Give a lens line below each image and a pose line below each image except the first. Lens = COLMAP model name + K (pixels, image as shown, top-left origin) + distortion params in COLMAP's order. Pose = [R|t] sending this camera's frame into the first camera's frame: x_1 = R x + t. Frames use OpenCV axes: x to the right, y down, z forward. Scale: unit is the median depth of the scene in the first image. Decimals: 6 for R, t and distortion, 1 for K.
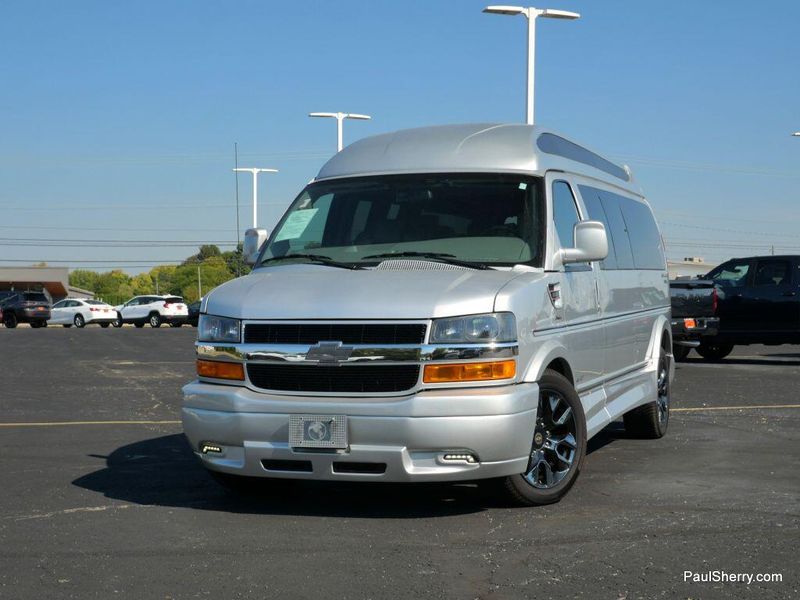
lens RADIAL K [[1406.1, 0, 405.2], [0, 1406.1, 297.9], [0, 0, 1]] dist [-0.129758, 0.000000]
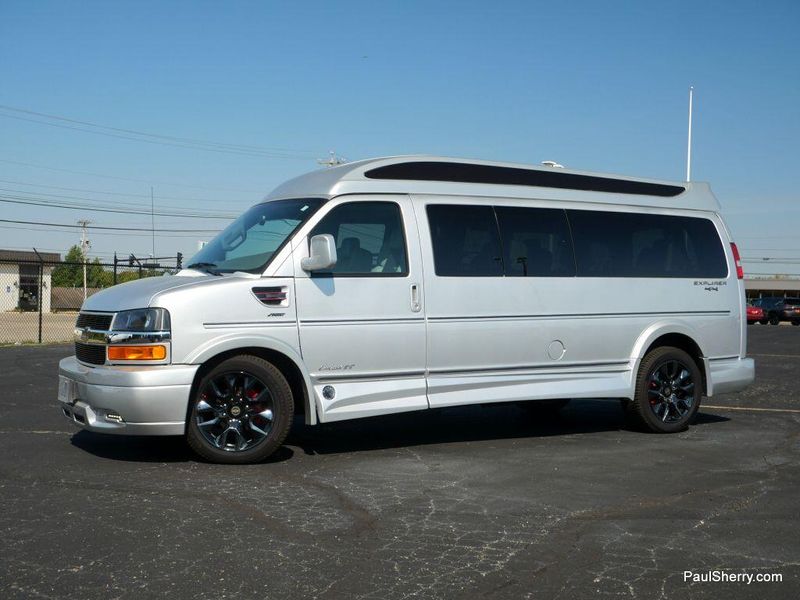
lens RADIAL K [[1016.2, 0, 392.1], [0, 1016.2, 299.5], [0, 0, 1]] dist [-0.013910, 0.000000]
pose [[0.775414, 0.016303, -0.631243, 0.812325], [-0.017602, 0.999836, 0.004200, -0.005194], [0.631208, 0.007854, 0.775574, 0.408183]]
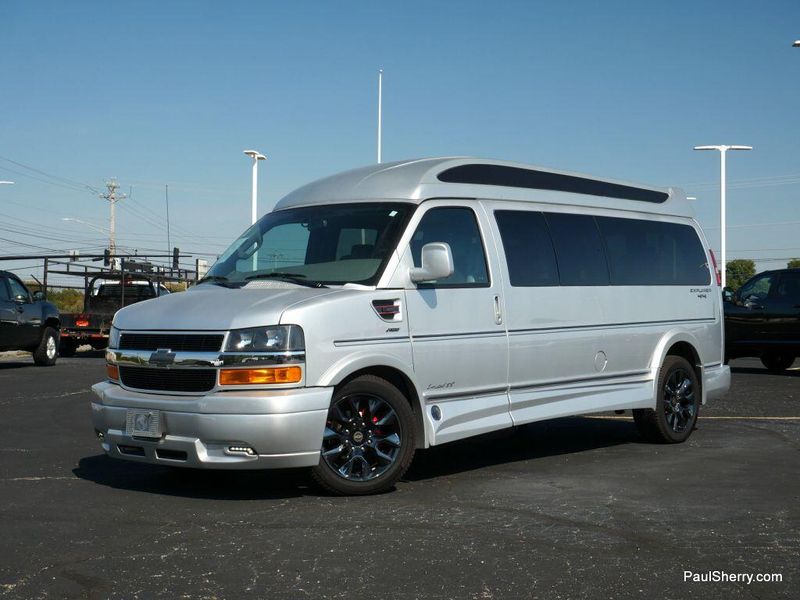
lens RADIAL K [[1230.9, 0, 396.5], [0, 1230.9, 299.3], [0, 0, 1]] dist [-0.068768, 0.000000]
pose [[0.936750, -0.004364, -0.349972, 0.496520], [0.000486, 0.999938, -0.011167, 0.000594], [0.349999, 0.010291, 0.936694, 0.085861]]
